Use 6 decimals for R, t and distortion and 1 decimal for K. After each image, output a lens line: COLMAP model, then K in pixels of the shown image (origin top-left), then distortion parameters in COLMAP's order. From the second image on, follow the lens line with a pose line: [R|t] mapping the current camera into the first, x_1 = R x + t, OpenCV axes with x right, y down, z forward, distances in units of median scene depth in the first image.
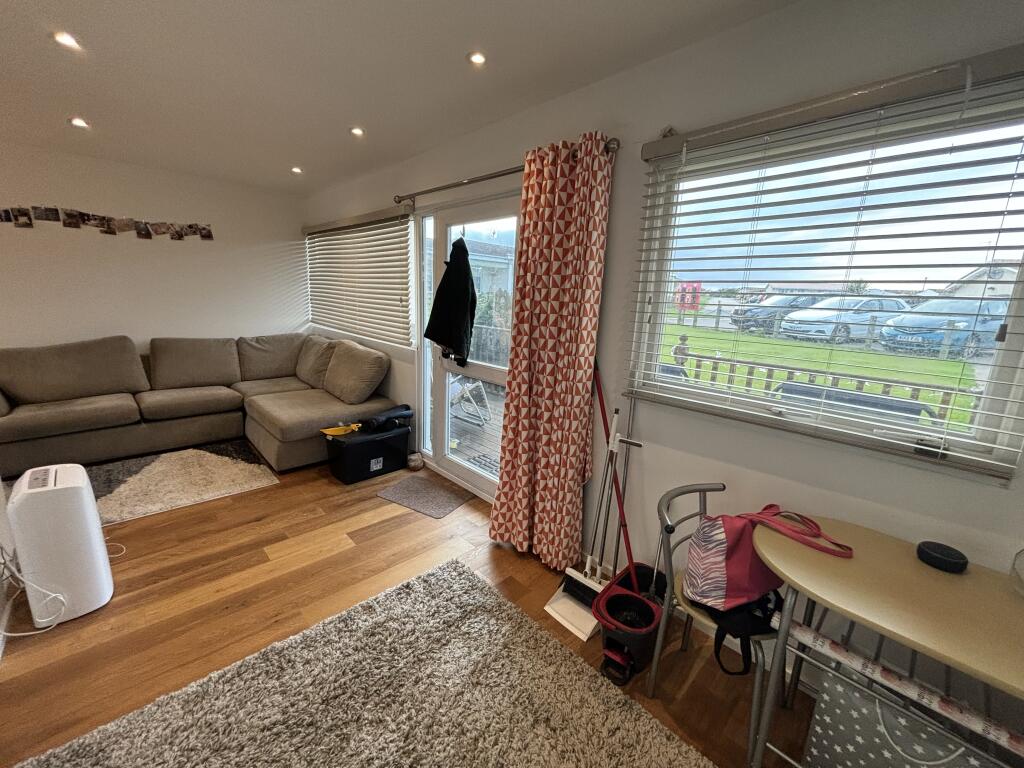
lens RADIAL K [[414.7, 0, 505.0], [0, 414.7, 390.7], [0, 0, 1]] dist [-0.002634, 0.000139]
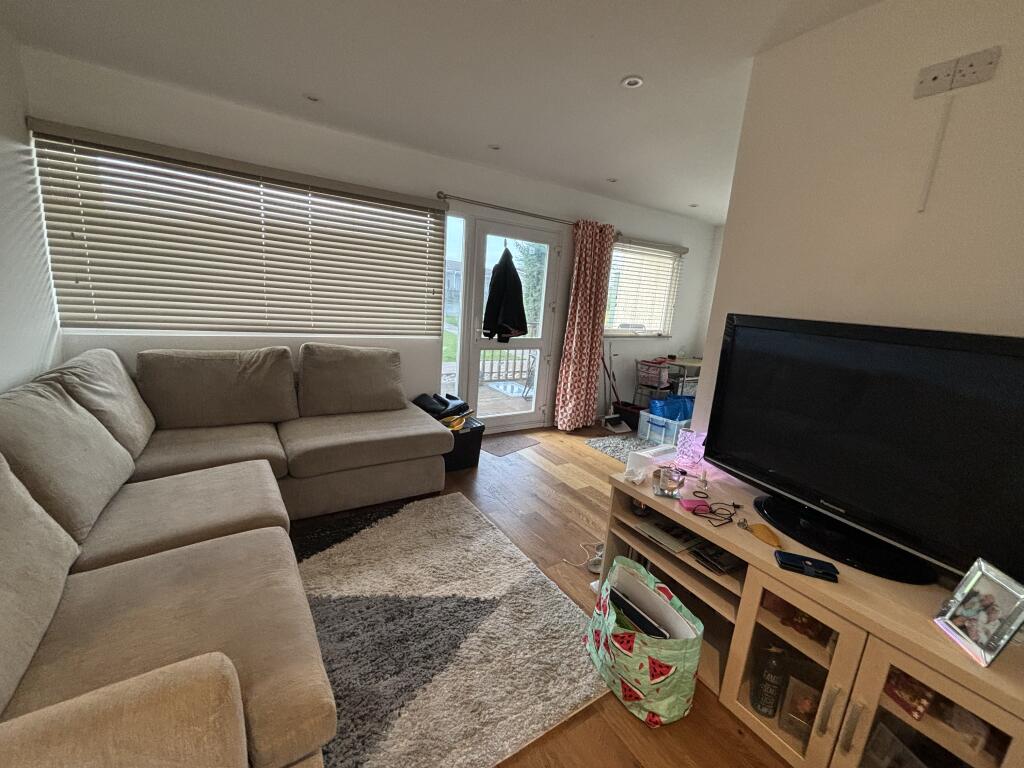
lens RADIAL K [[414.7, 0, 514.2], [0, 414.7, 382.1], [0, 0, 1]] dist [-0.002634, 0.000139]
pose [[0.184104, -0.232989, 0.954894, -1.178361], [0.159518, 0.965703, 0.204871, -0.168152], [-0.969876, 0.114605, 0.214956, 0.565011]]
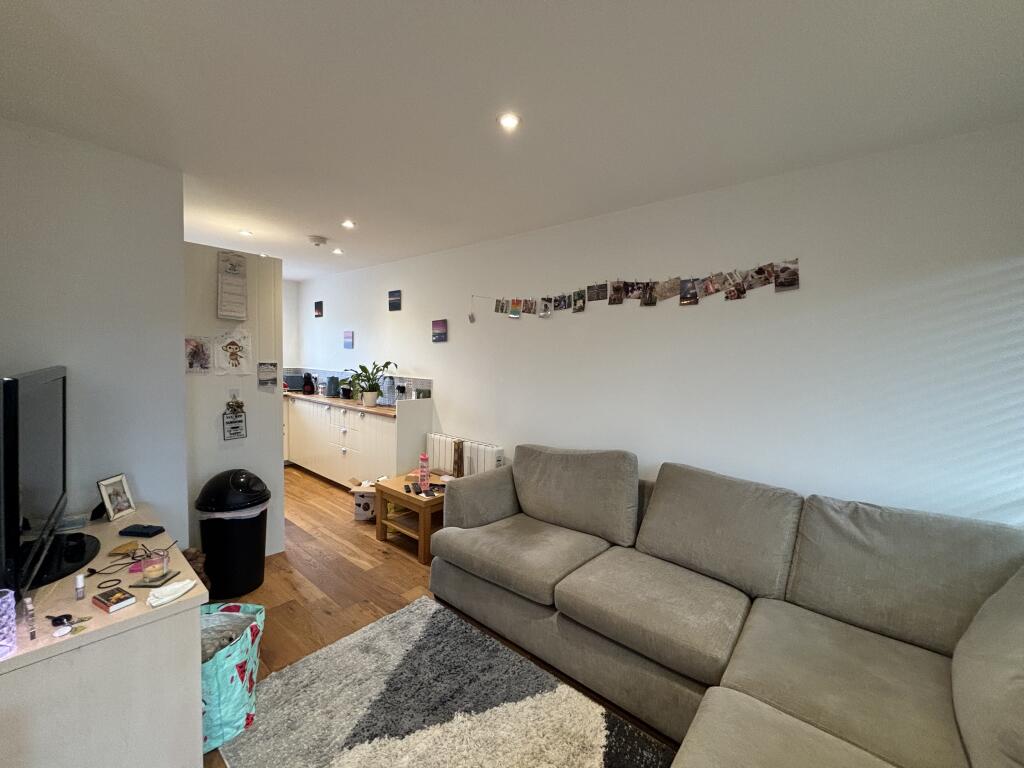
lens RADIAL K [[414.7, 0, 512.0], [0, 414.7, 377.8], [0, 0, 1]] dist [-0.002634, 0.000139]
pose [[0.106309, 0.006505, -0.994312, -0.298424], [-0.246775, 0.968865, -0.020046, -0.196696], [0.963224, 0.247503, 0.104605, 0.757188]]
